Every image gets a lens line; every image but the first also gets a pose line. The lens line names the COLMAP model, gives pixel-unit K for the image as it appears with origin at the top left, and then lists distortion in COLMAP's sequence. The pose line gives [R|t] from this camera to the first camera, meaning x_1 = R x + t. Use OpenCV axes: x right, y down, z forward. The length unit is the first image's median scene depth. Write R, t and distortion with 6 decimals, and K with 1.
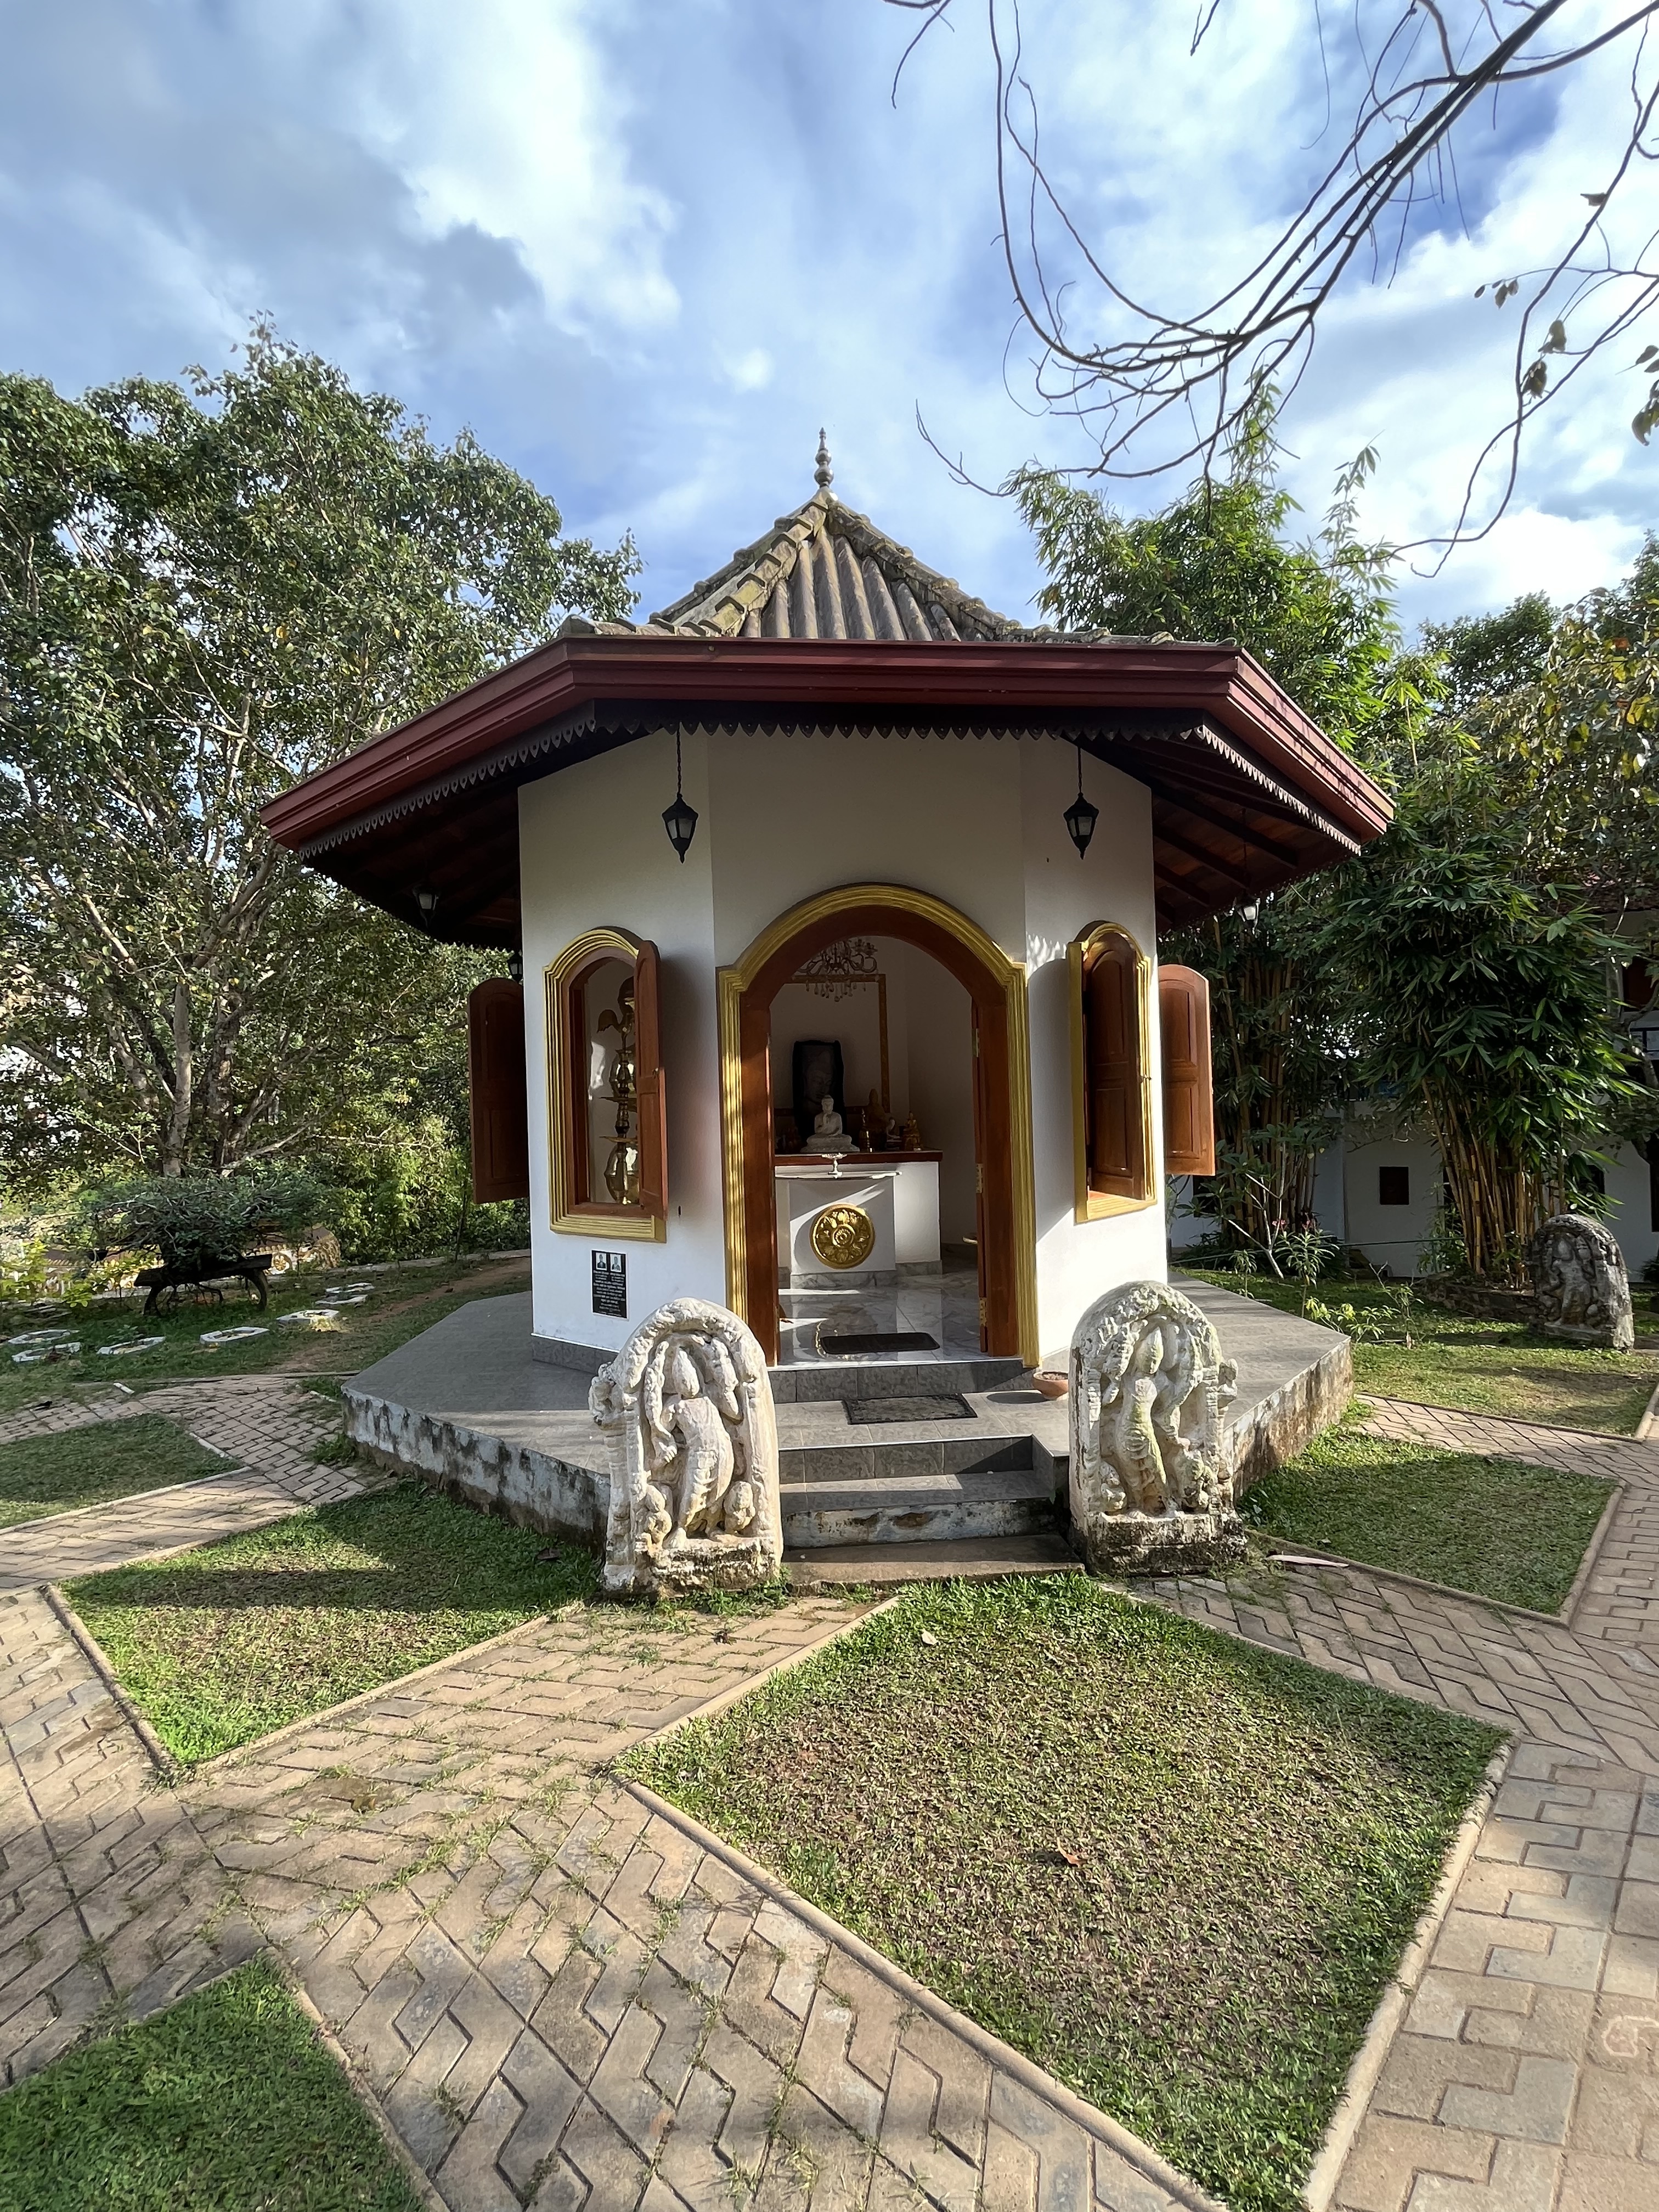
lens RADIAL K [[1008.0, 0, 829.5], [0, 1008.0, 1106.0], [0, 0, 1]] dist [-0.001401, -0.000062]
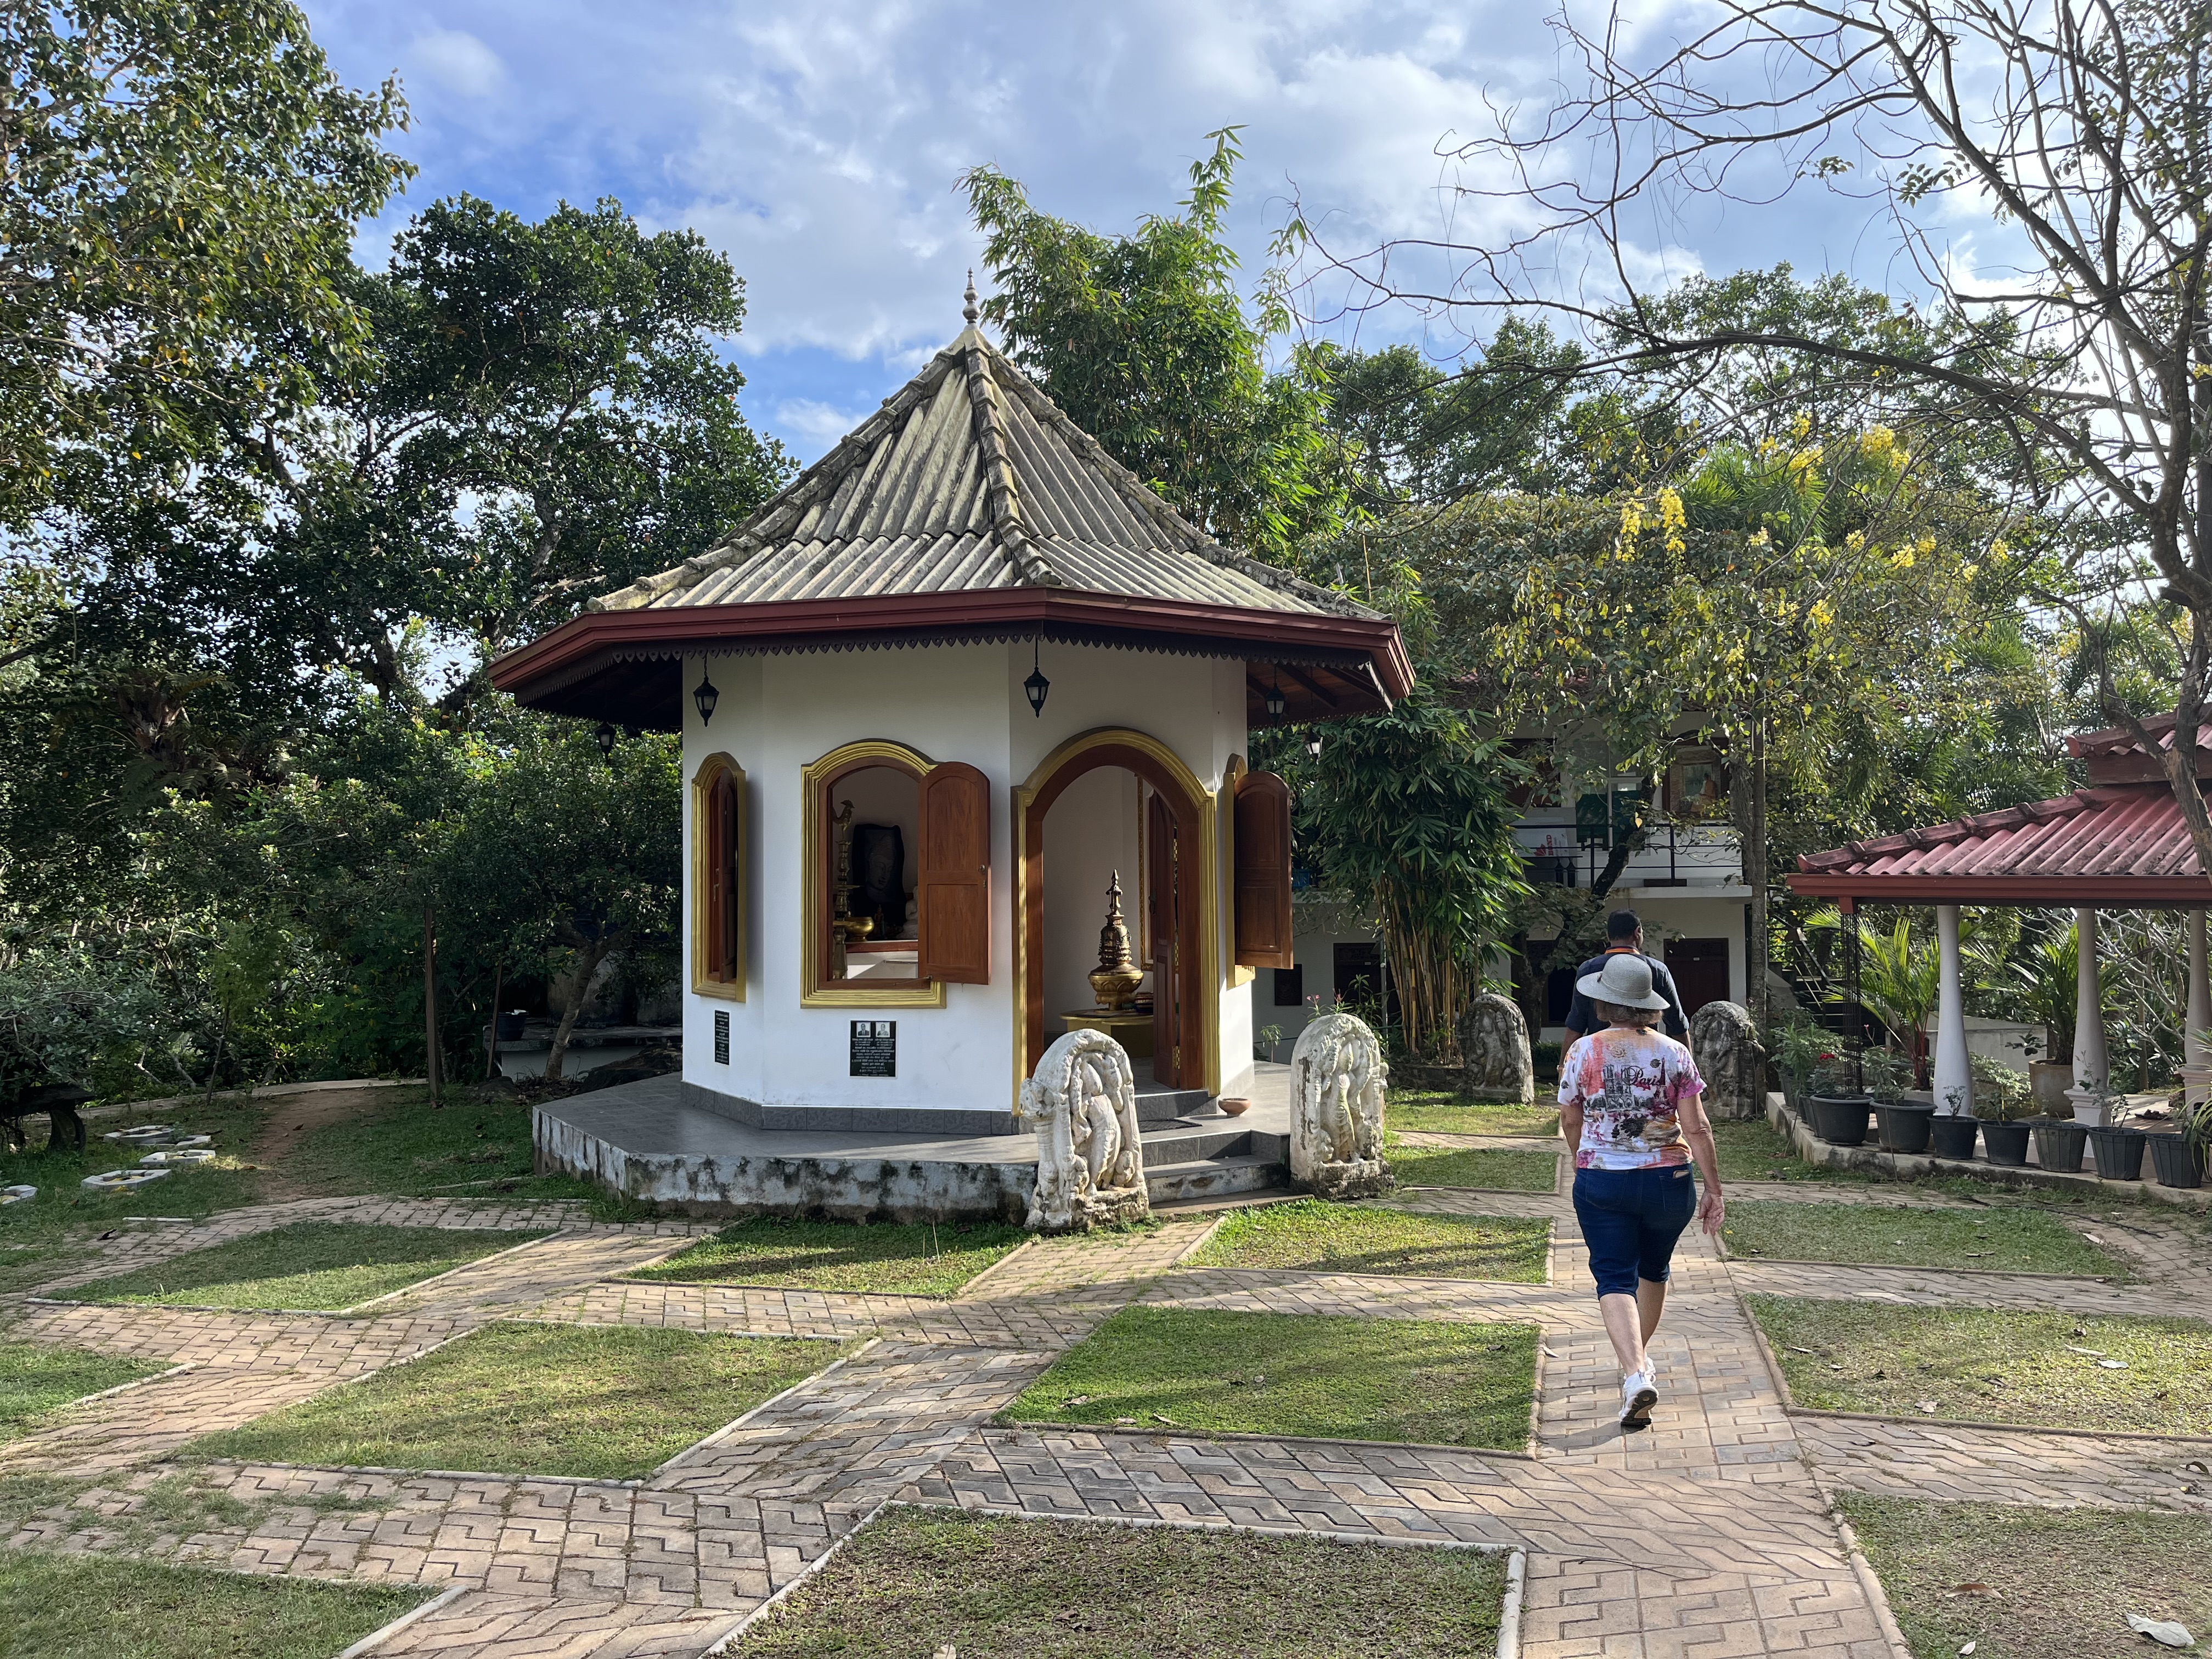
lens RADIAL K [[1630.7, 0, 1109.3], [0, 1630.7, 815.2], [0, 0, 1]] dist [0.140990, -0.319893]
pose [[0.888711, 0.037056, 0.456967, -0.944719], [-0.017366, 0.998734, -0.047213, -0.006853], [-0.458138, 0.034023, 0.888230, -0.887762]]
